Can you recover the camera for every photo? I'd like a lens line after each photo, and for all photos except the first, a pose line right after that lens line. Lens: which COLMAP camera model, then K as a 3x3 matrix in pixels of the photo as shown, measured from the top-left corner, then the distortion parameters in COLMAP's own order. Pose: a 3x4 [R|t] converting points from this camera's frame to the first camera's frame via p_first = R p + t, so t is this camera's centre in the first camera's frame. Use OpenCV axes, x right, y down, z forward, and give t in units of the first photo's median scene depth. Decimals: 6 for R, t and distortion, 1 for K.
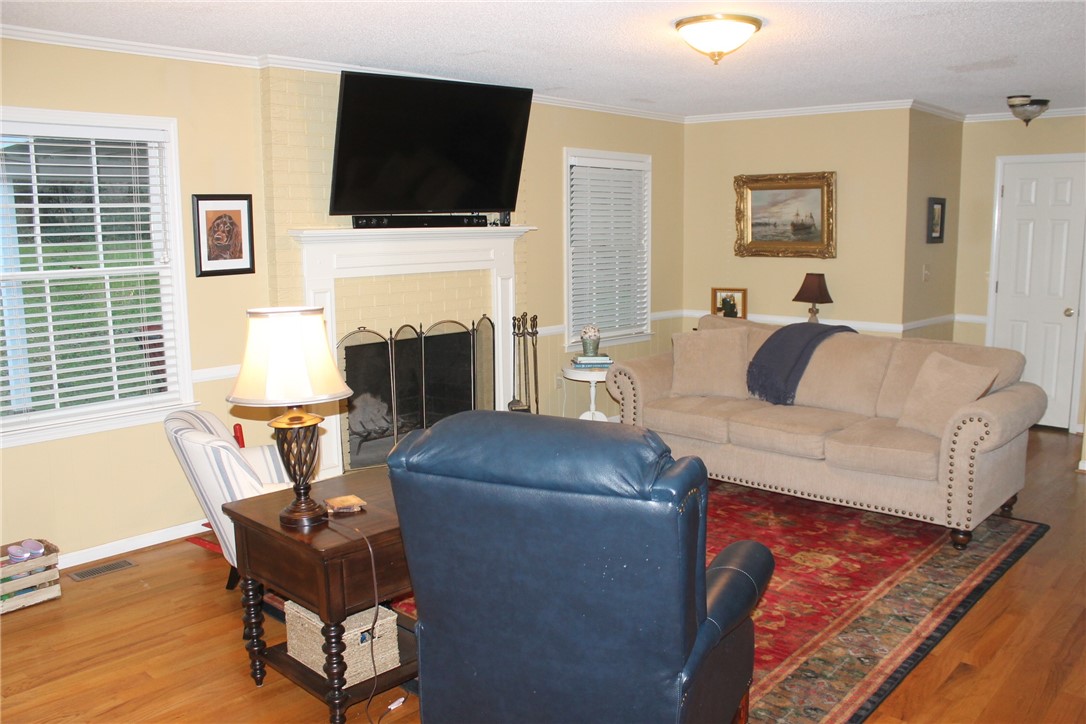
lens RADIAL K [[918.7, 0, 547.1], [0, 918.7, 364.2], [0, 0, 1]] dist [-0.171179, 0.149409]
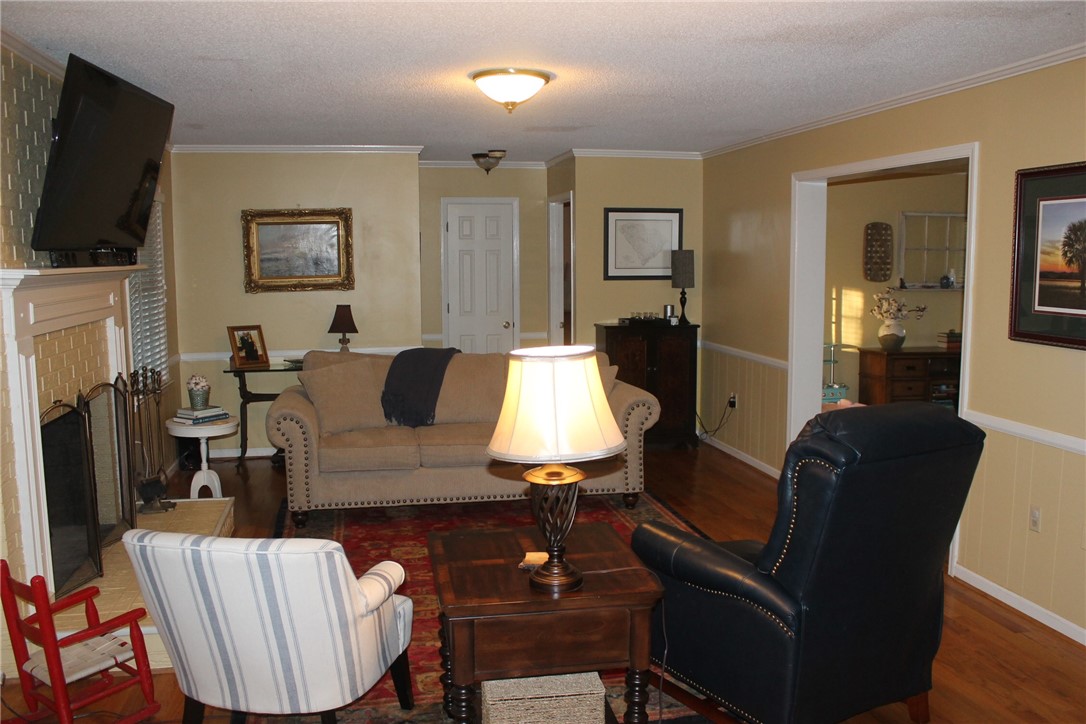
lens RADIAL K [[918.7, 0, 547.1], [0, 918.7, 364.2], [0, 0, 1]] dist [-0.171179, 0.149409]
pose [[0.590864, -0.094297, 0.801241, -0.536203], [0.125191, 0.991832, 0.024407, -0.037459], [-0.796999, 0.085887, 0.597843, 0.246915]]
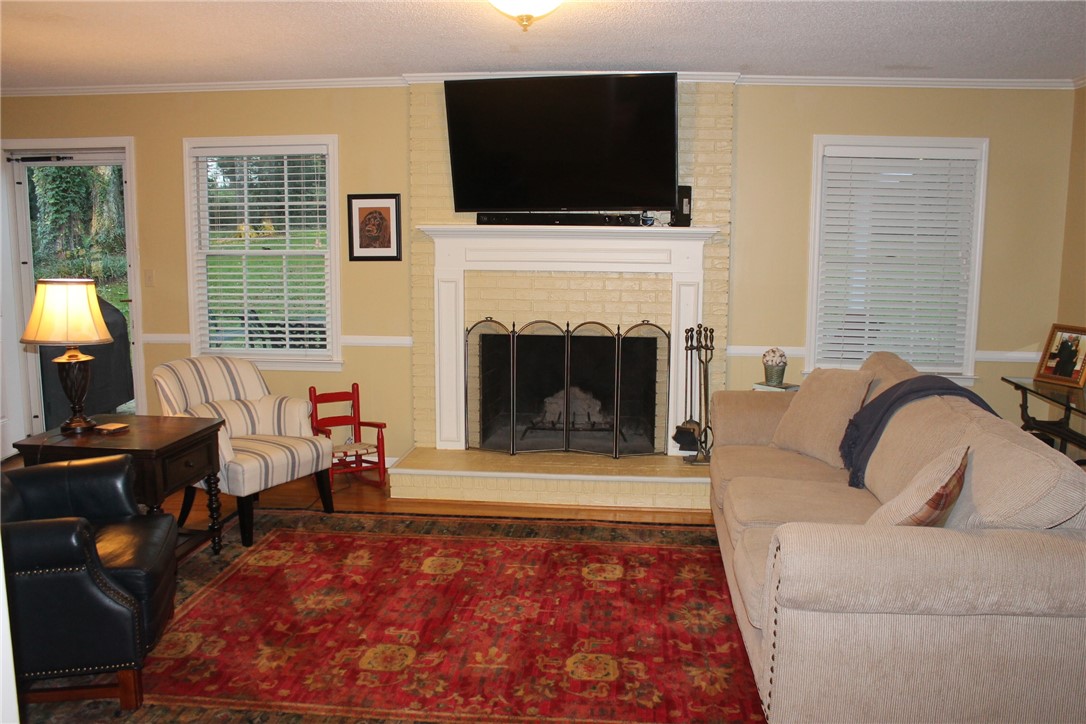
lens RADIAL K [[918.7, 0, 547.1], [0, 918.7, 364.2], [0, 0, 1]] dist [-0.171179, 0.149409]
pose [[0.594769, 0.129752, -0.793357, 0.690850], [-0.134408, 0.989047, 0.060993, -0.060389], [0.792581, 0.070356, 0.605694, 0.404113]]
